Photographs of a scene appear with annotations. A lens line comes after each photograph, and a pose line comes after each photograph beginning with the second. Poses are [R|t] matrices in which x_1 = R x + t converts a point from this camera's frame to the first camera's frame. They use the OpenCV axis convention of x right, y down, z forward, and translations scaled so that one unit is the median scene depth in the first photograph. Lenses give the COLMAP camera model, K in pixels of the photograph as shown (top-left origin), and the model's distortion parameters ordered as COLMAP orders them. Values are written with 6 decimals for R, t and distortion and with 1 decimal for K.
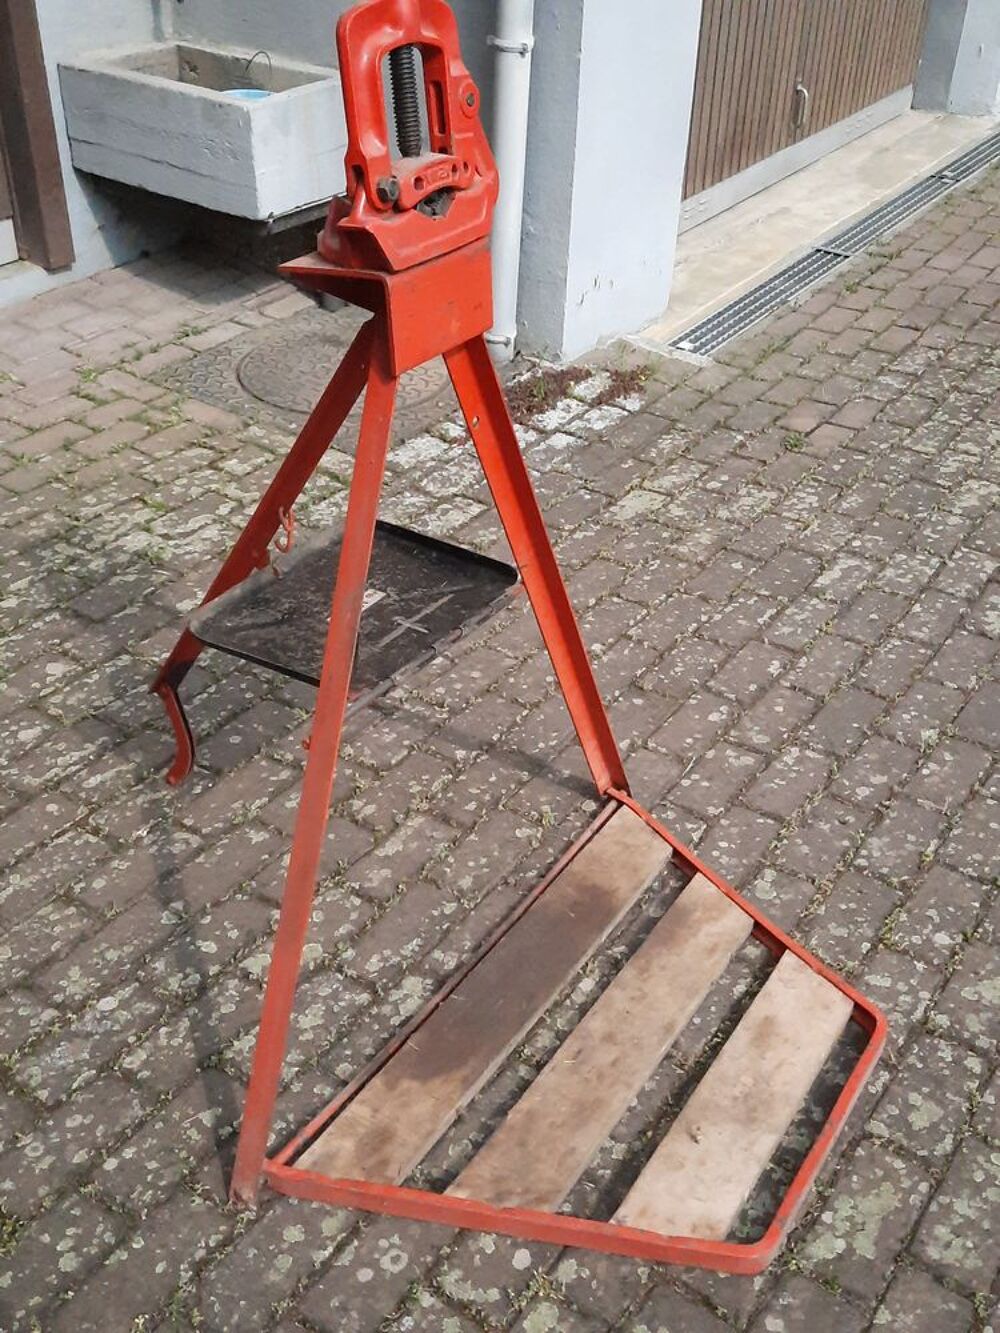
lens RADIAL K [[1385.3, 0, 501.5], [0, 1385.3, 669.5], [0, 0, 1]] dist [0.047328, 0.000000]
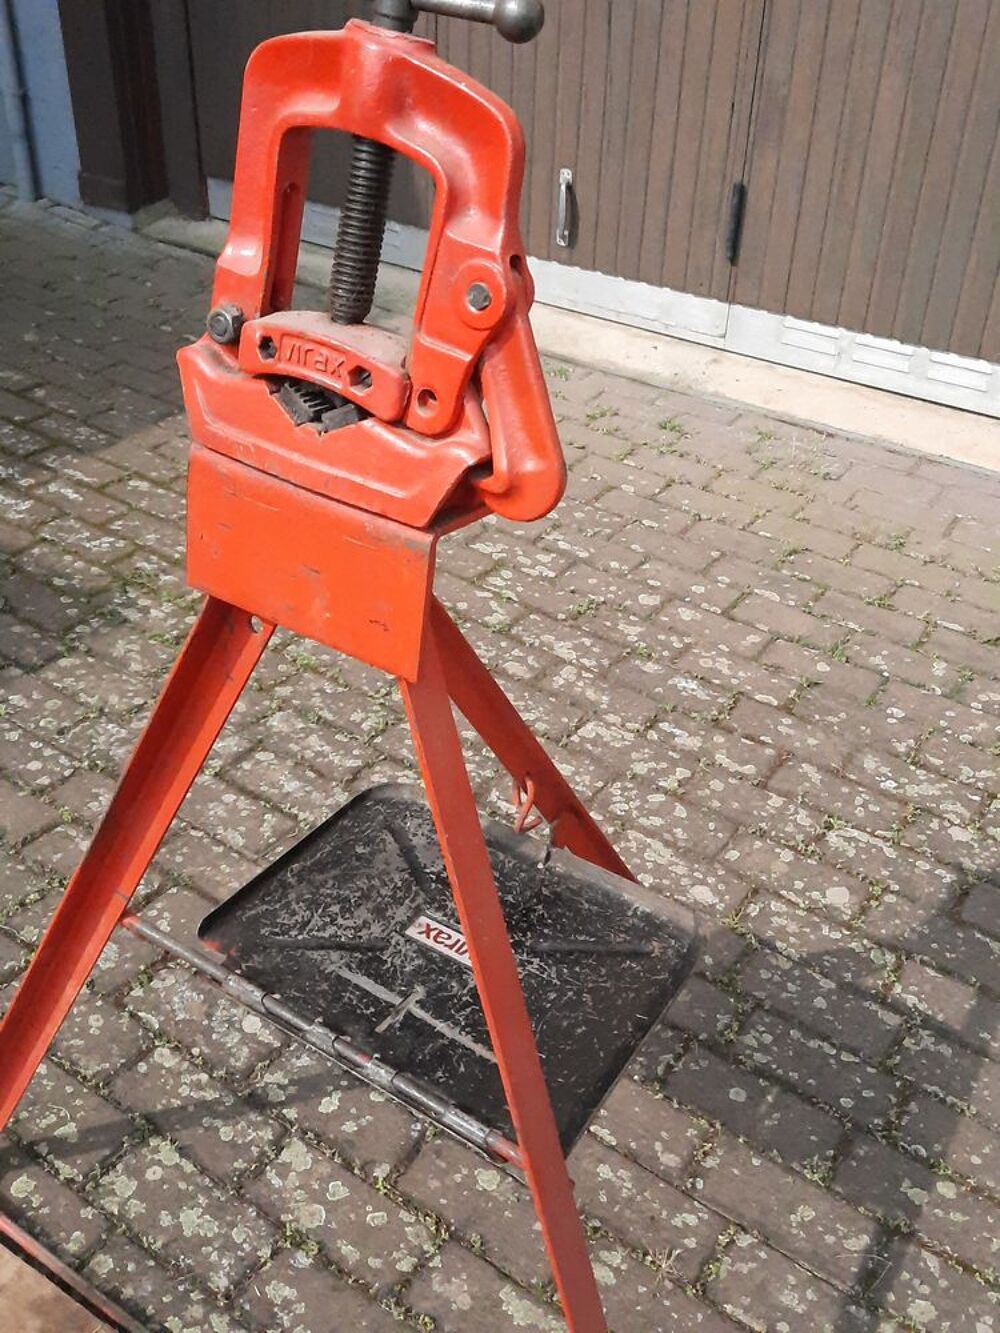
lens RADIAL K [[1385.3, 0, 505.0], [0, 1385.3, 670.1], [0, 0, 1]] dist [0.047328, 0.000000]
pose [[0.003595, 0.542399, -0.840114, 0.321302], [-0.608860, 0.667632, 0.428435, -0.363316], [0.793269, 0.509972, 0.332645, 0.609788]]
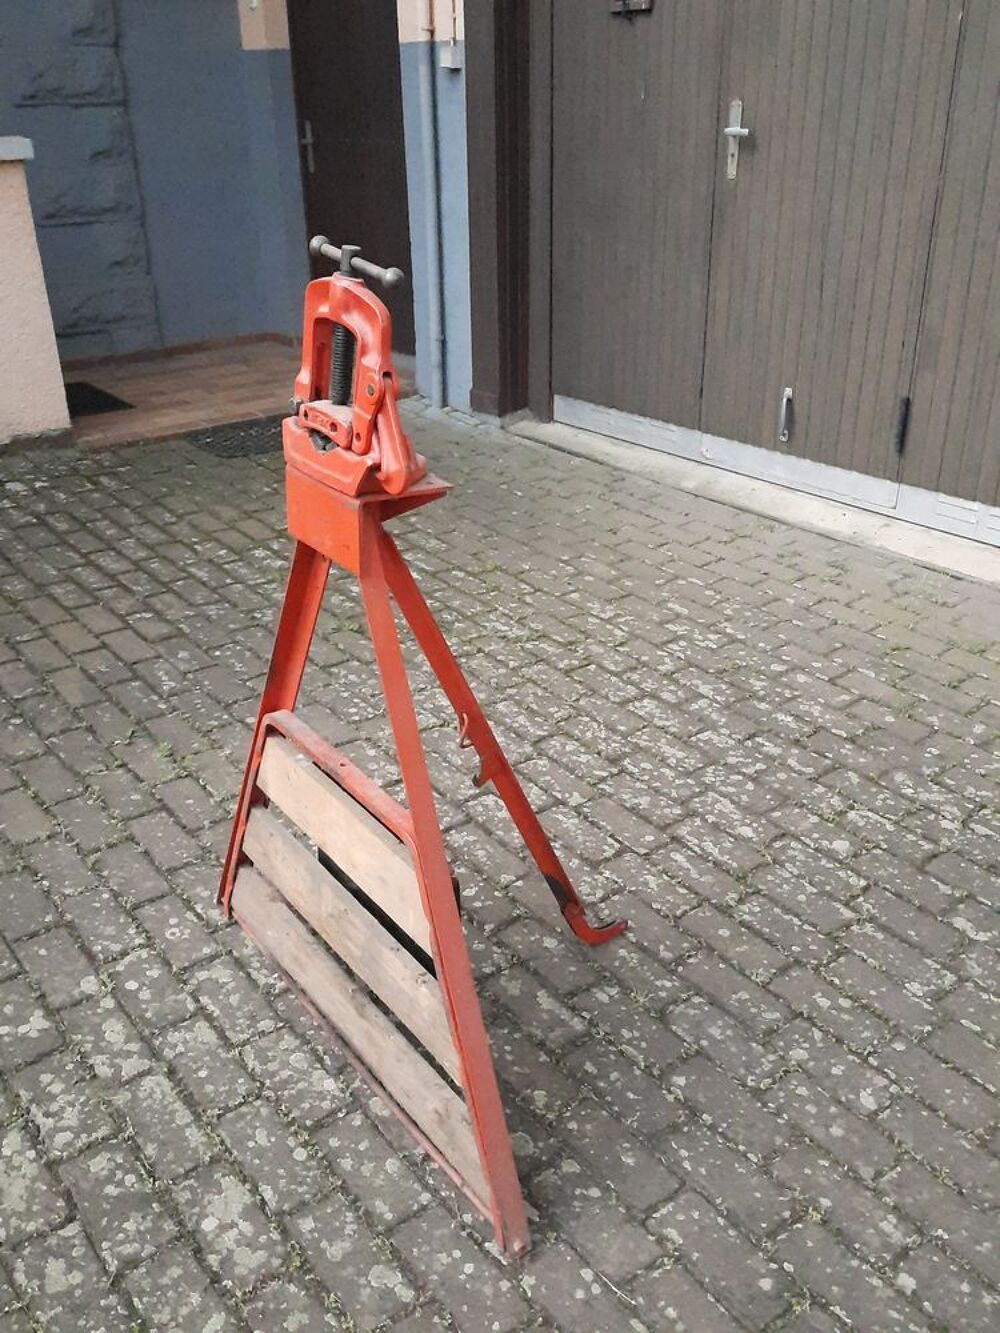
lens RADIAL K [[1196.8, 0, 503.6], [0, 1196.8, 667.5], [0, 0, 1]] dist [0.058140, -0.035470]
pose [[-0.292160, 0.405748, -0.866032, 0.664467], [-0.551562, 0.668285, 0.499174, -0.519818], [0.781295, 0.623509, 0.028549, 0.773508]]
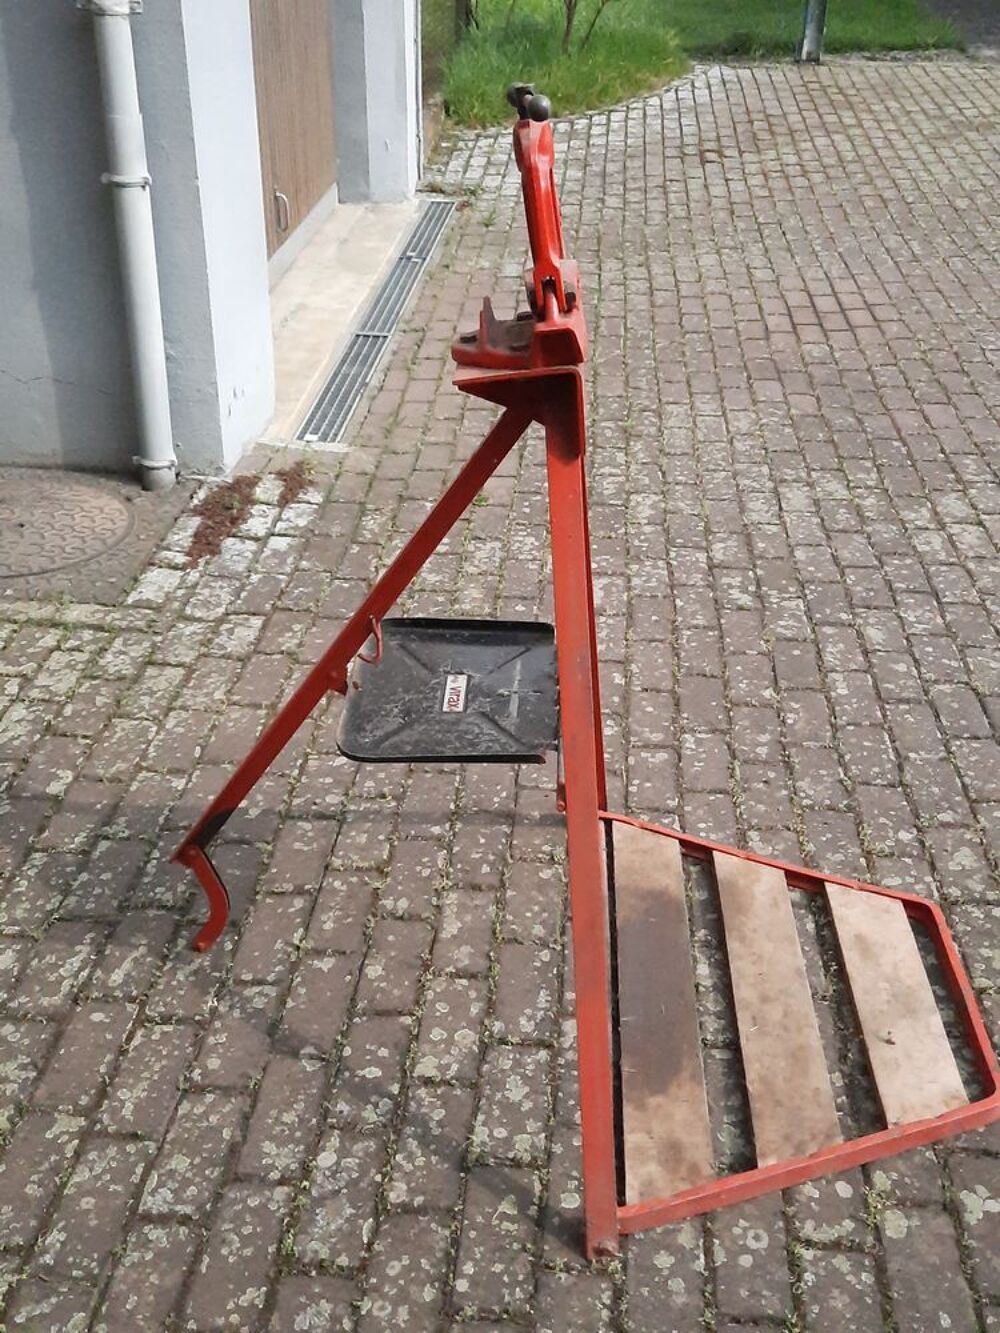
lens RADIAL K [[1385.3, 0, 506.8], [0, 1385.3, 666.1], [0, 0, 1]] dist [0.047328, 0.000000]
pose [[0.867514, -0.263353, 0.421978, -0.426241], [0.291680, 0.956512, -0.002690, -0.042205], [-0.402919, 0.125416, 0.906602, 0.024462]]
